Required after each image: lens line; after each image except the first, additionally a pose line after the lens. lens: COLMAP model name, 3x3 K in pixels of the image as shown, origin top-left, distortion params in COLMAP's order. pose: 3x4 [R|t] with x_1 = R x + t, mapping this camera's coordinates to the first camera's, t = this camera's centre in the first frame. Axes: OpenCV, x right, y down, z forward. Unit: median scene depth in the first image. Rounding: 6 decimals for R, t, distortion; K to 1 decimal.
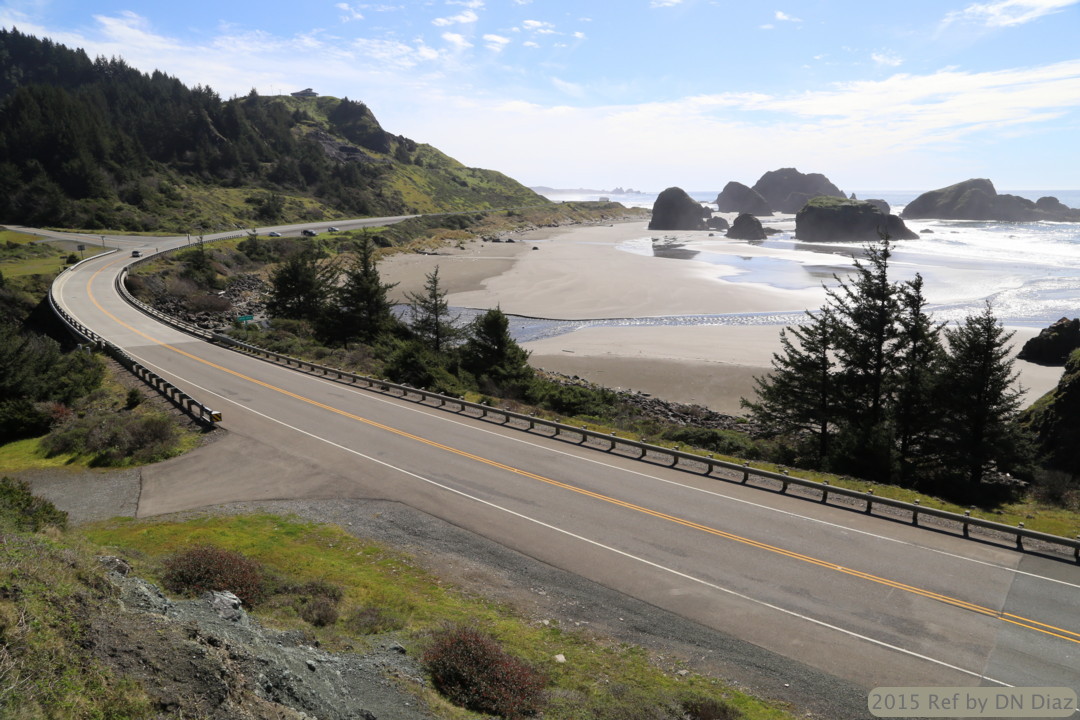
lens RADIAL K [[736.7, 0, 546.0], [0, 736.7, 360.0], [0, 0, 1]] dist [-0.122855, 0.071378]
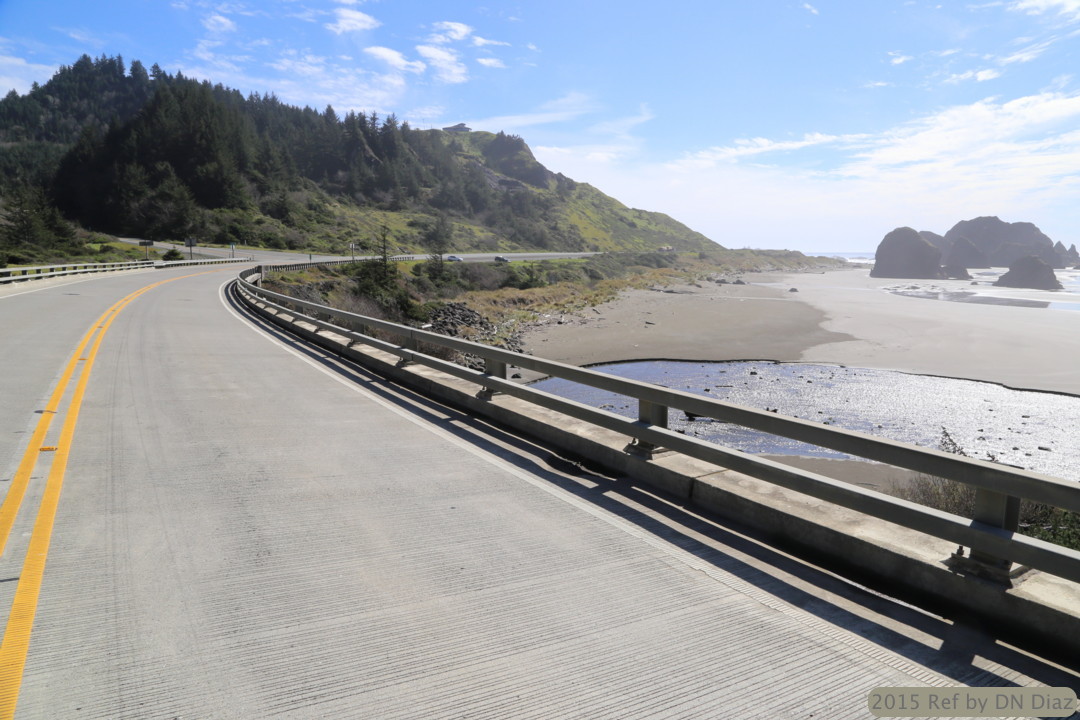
lens RADIAL K [[734.0, 0, 545.9], [0, 734.0, 359.6], [0, 0, 1]] dist [-0.127177, 0.073587]
pose [[0.987323, 0.032576, -0.155346, -0.151343], [-0.044589, 0.996225, -0.074487, -0.017393], [0.152333, 0.080469, 0.985048, 0.261280]]
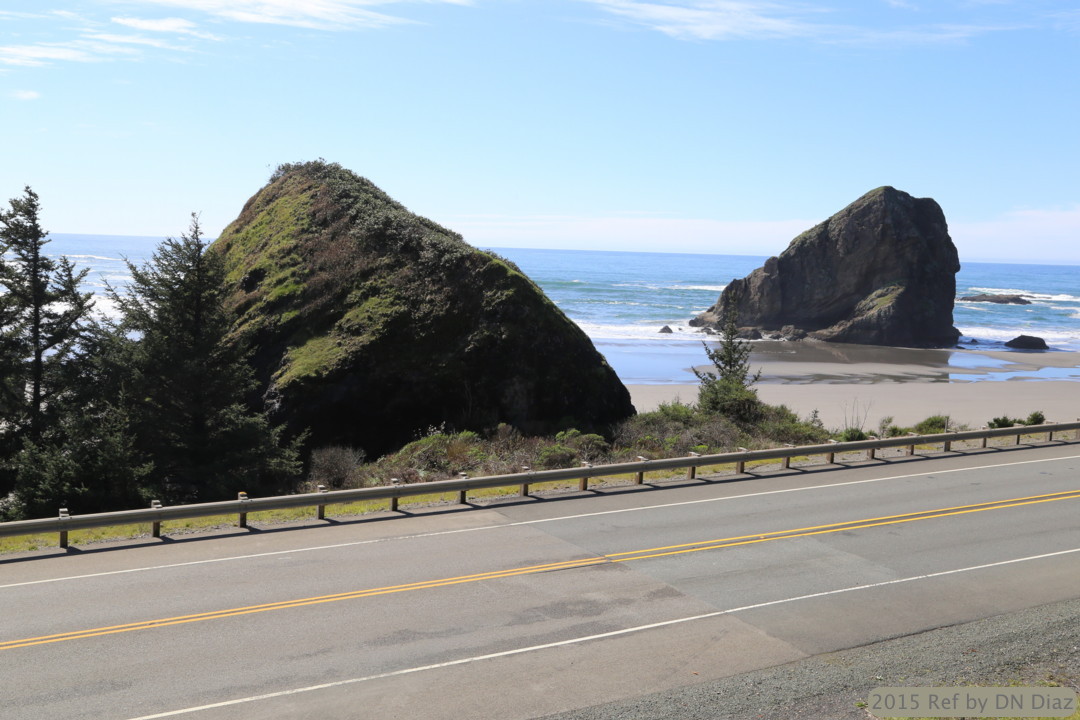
lens RADIAL K [[1070.3, 0, 545.7], [0, 1070.3, 358.3], [0, 0, 1]] dist [0.001880, 0.103217]
pose [[0.334362, -0.065639, 0.940156, -0.024579], [0.172587, 0.984967, 0.007388, 0.011921], [-0.926507, 0.159788, 0.340663, 0.051469]]
